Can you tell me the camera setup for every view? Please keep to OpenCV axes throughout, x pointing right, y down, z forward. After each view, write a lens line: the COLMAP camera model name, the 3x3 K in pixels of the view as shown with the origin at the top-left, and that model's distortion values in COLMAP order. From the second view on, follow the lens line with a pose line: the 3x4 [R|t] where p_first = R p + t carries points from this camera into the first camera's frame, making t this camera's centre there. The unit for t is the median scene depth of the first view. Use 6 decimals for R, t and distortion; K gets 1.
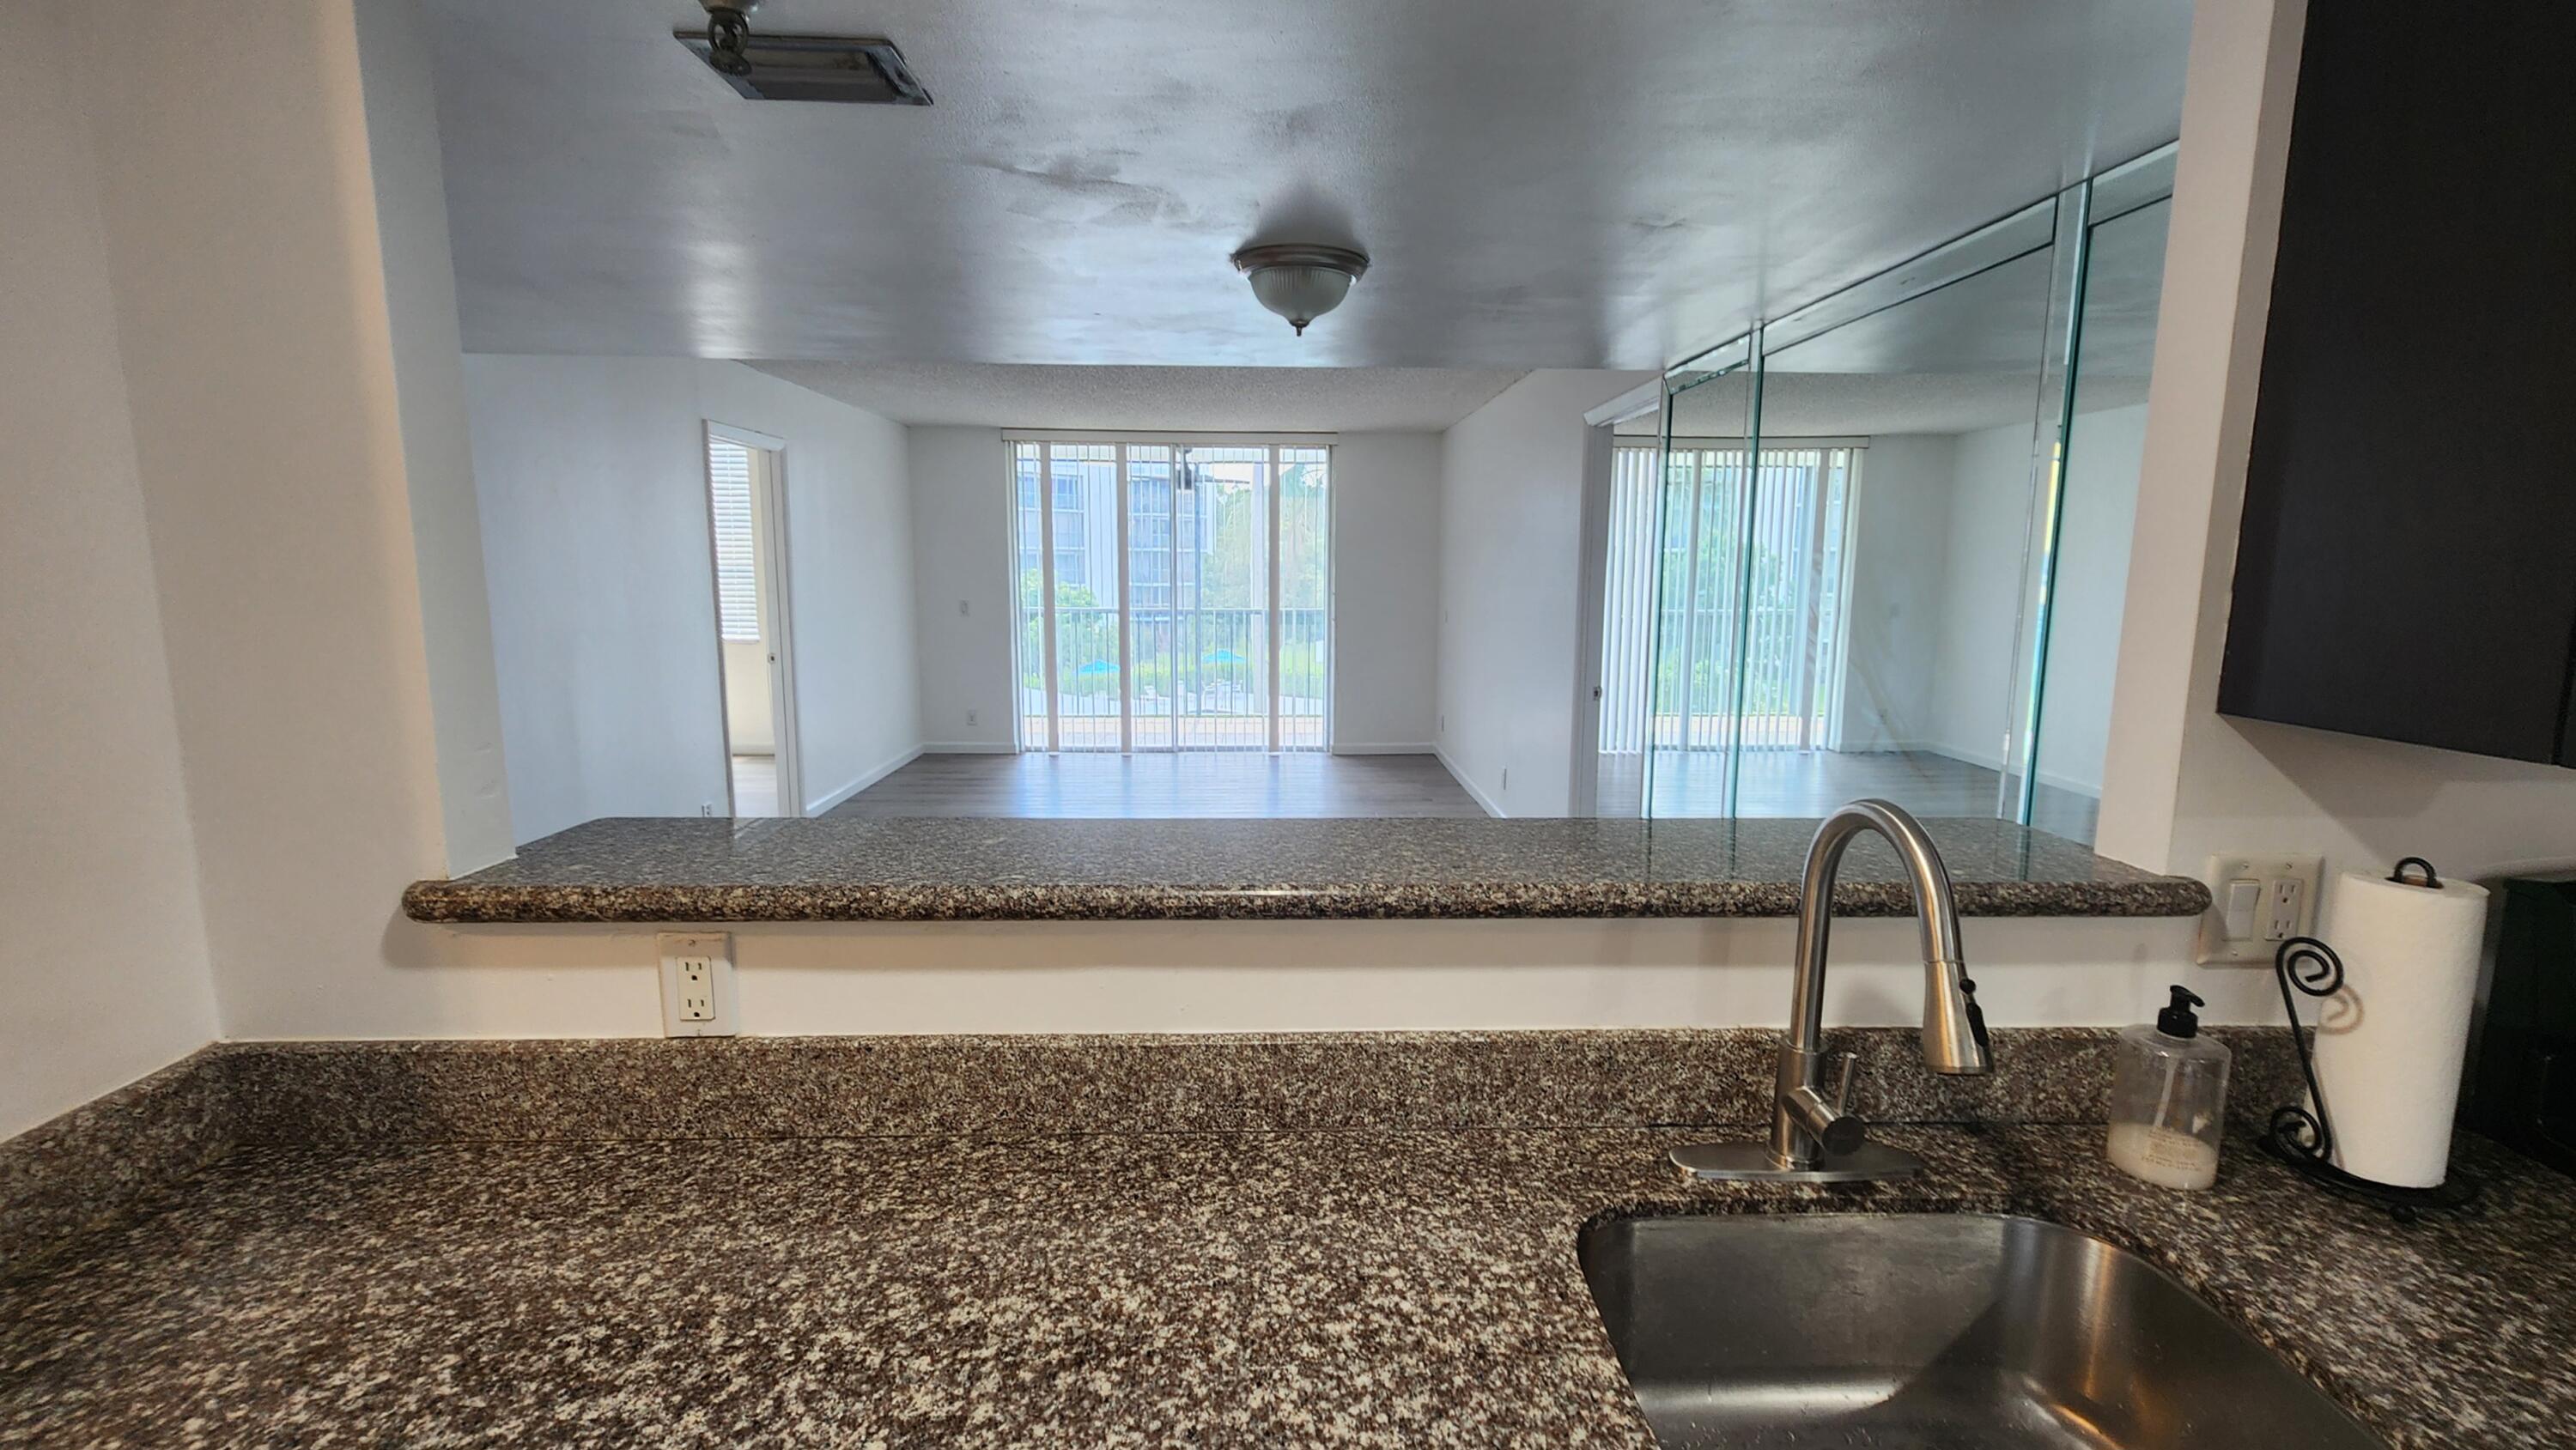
lens RADIAL K [[1125.3, 0, 1301.9], [0, 1125.3, 729.6], [0, 0, 1]] dist [0.003094, -0.001506]
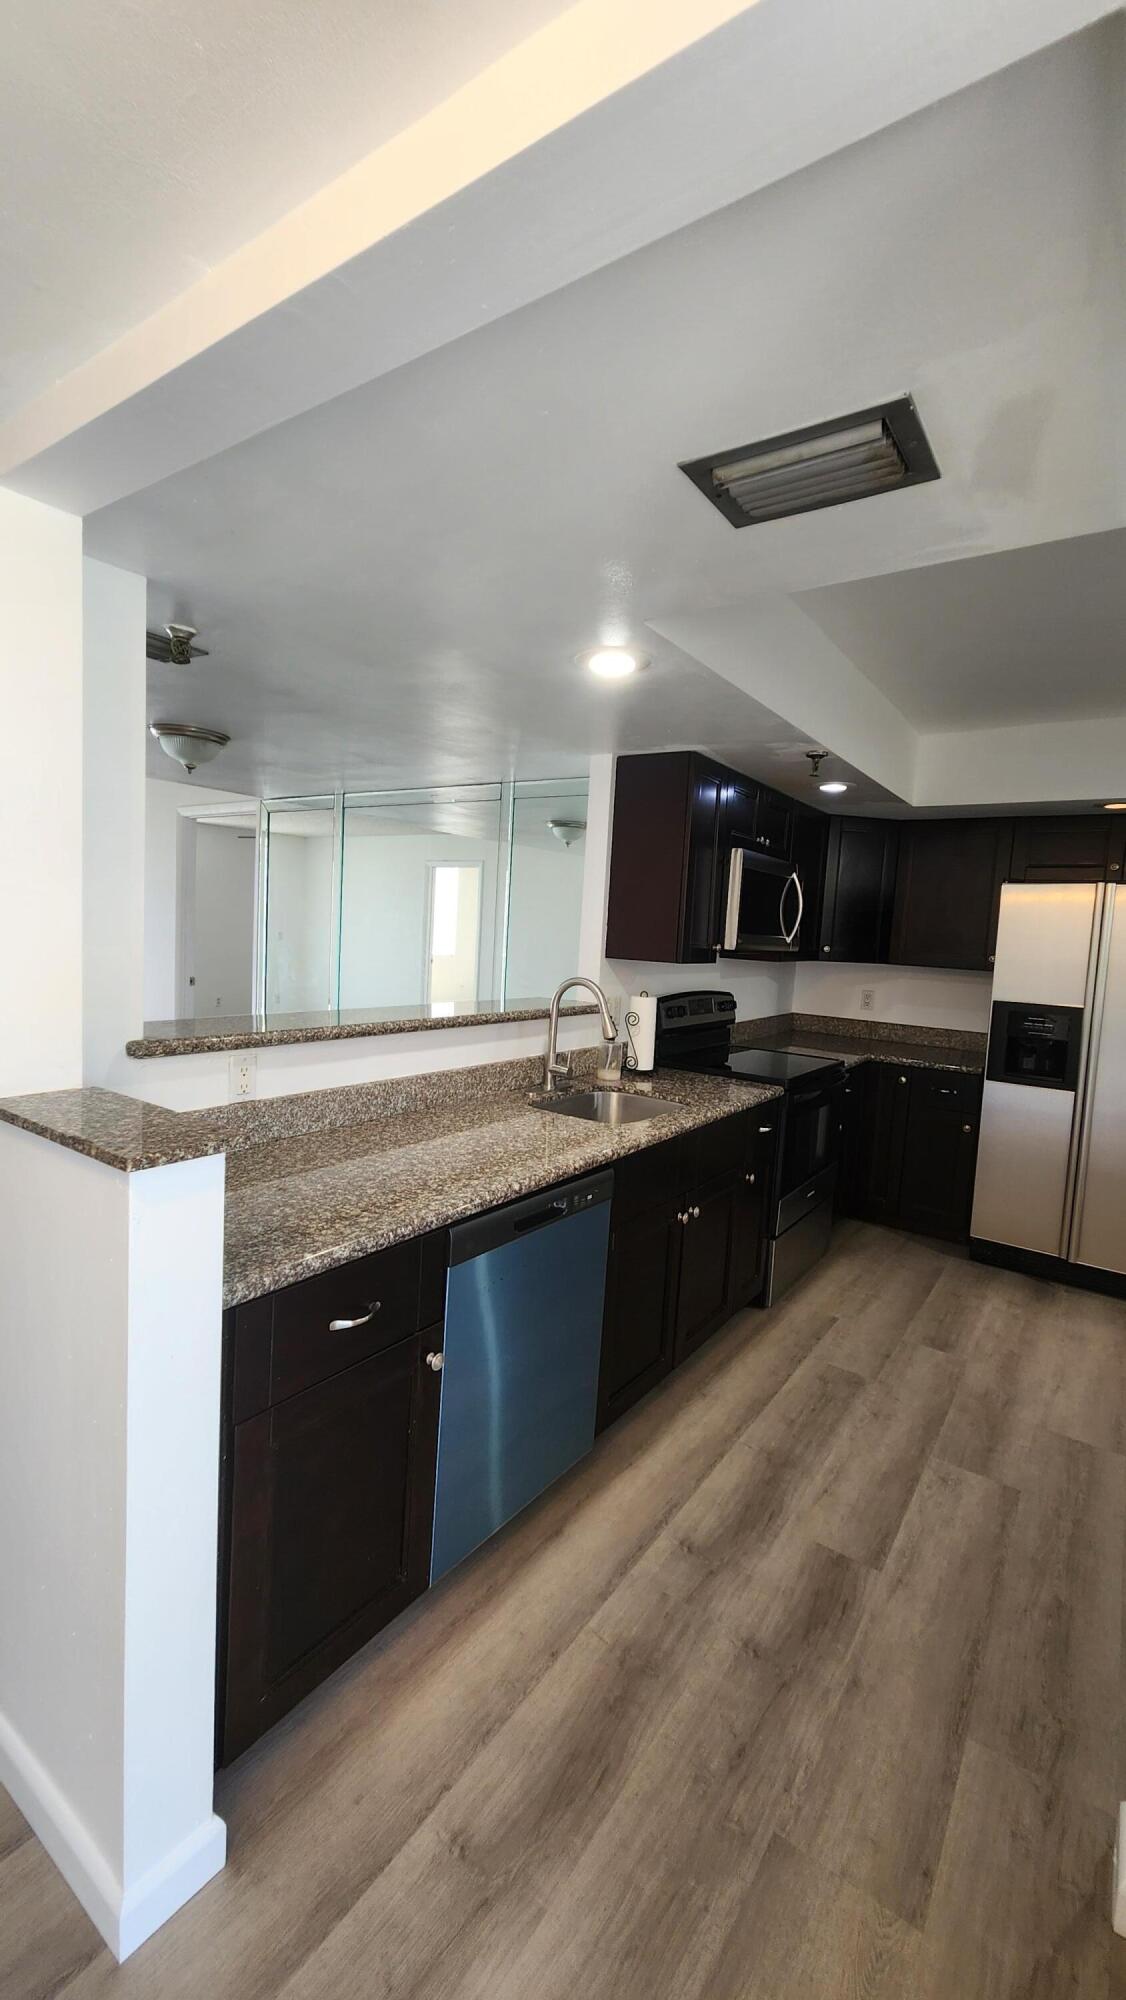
lens RADIAL K [[816.7, 0, 561.4], [0, 816.7, 996.3], [0, 0, 1]] dist [0.002929, -0.000142]
pose [[0.603770, -0.041183, 0.796094, -1.500342], [0.068532, 0.997649, -0.000365, 0.108470], [-0.794207, 0.054778, 0.605173, -0.539327]]
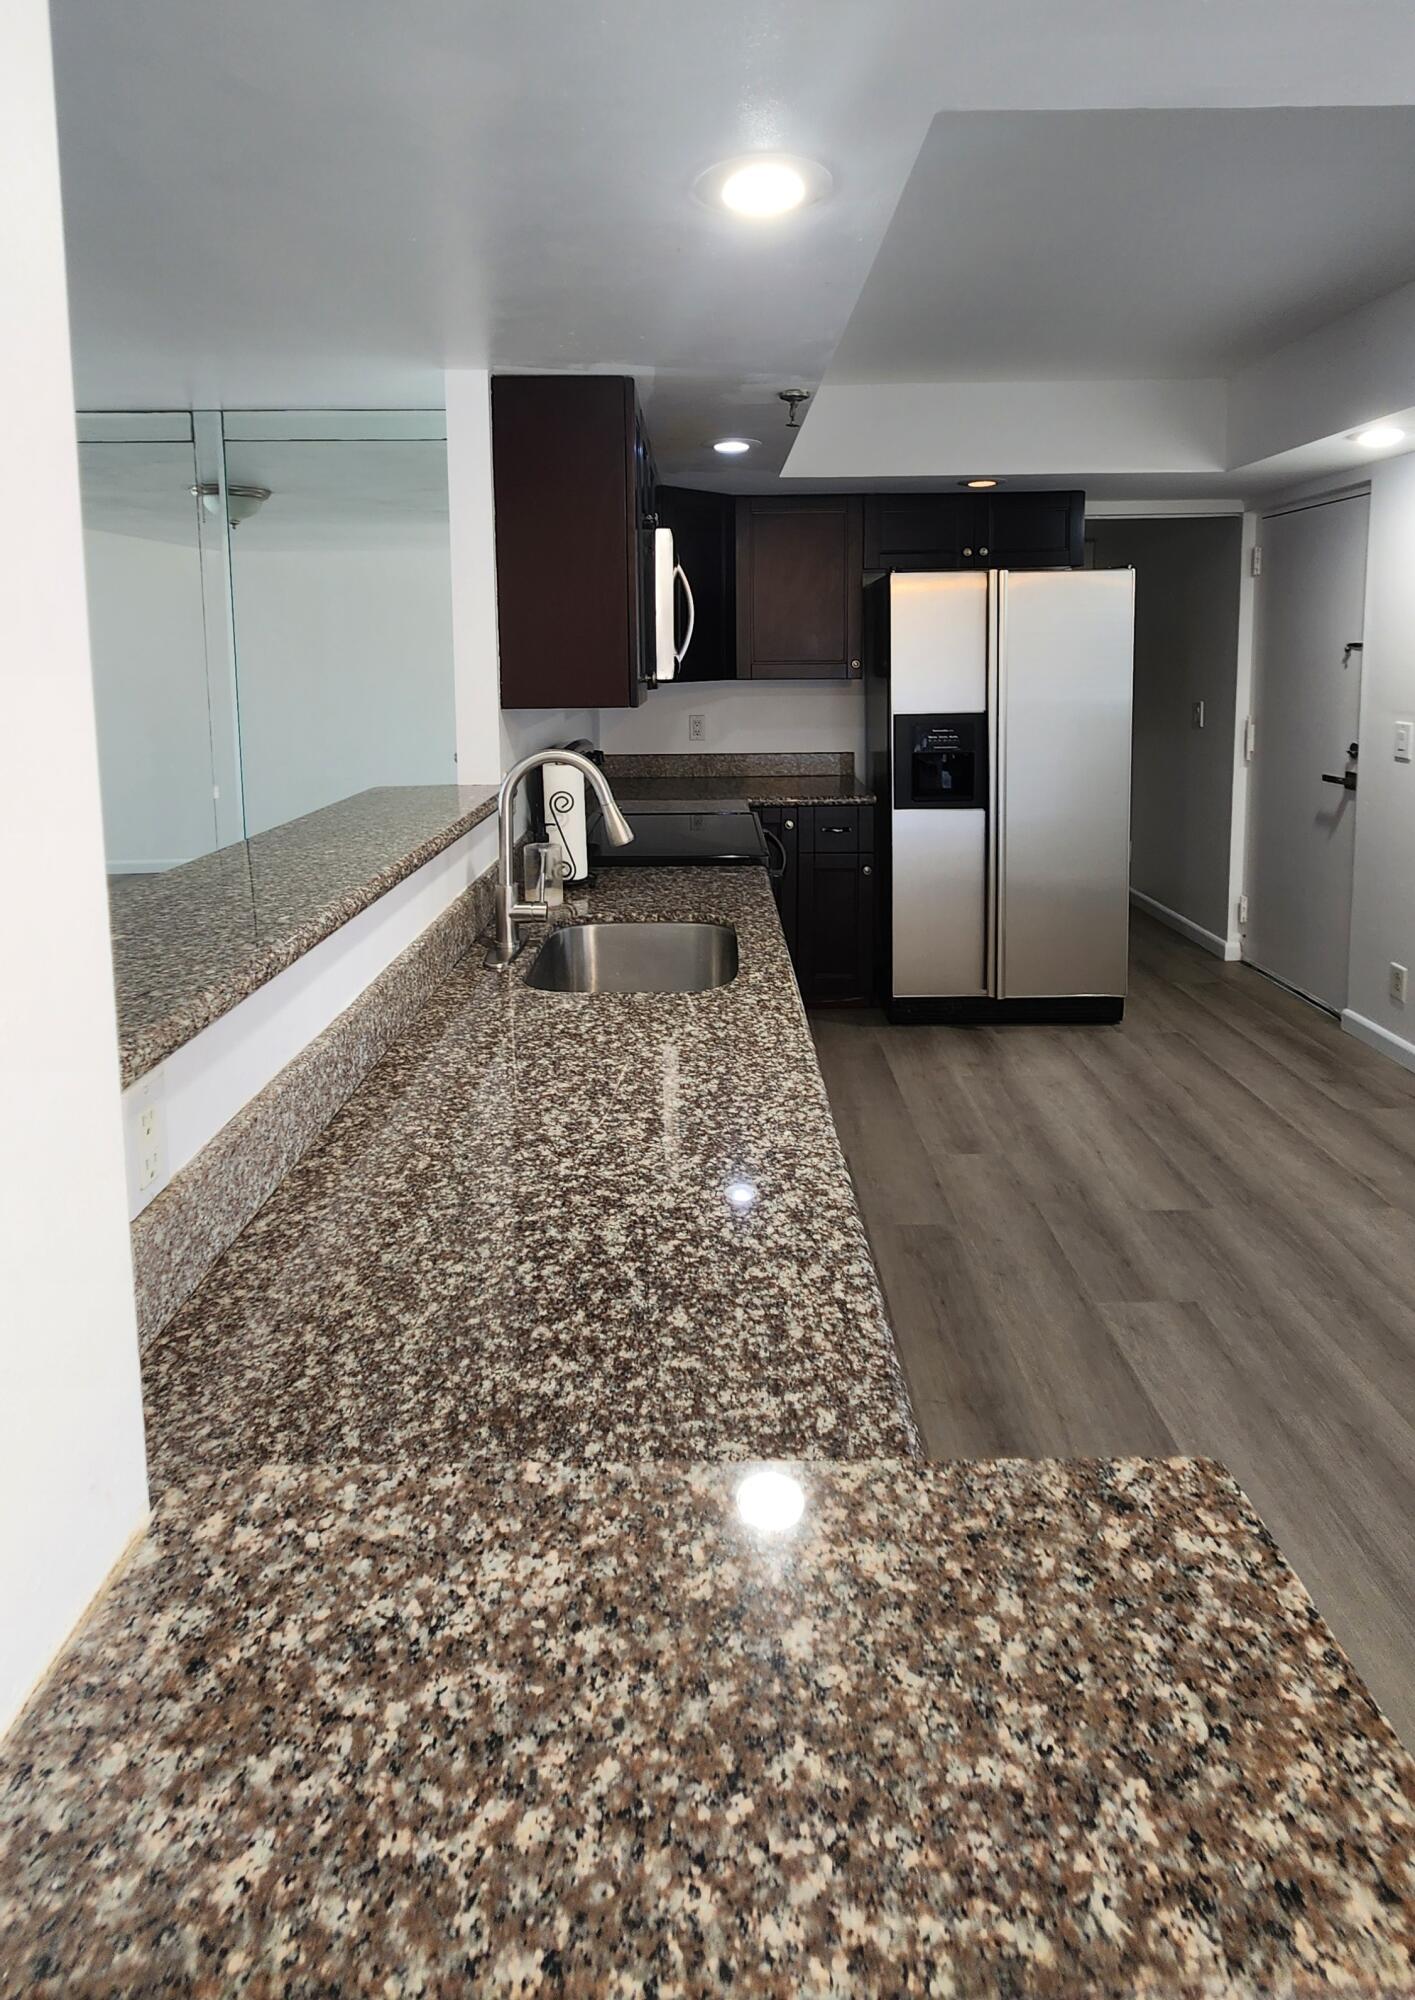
lens RADIAL K [[1025.8, 0, 707.4], [0, 1025.8, 742.3], [0, 0, 1]] dist [0.000763, 0.000645]
pose [[0.039438, -0.096421, 0.994559, -1.289737], [0.160634, 0.982999, 0.088931, -0.068169], [-0.986226, 0.156253, 0.054257, 0.511254]]
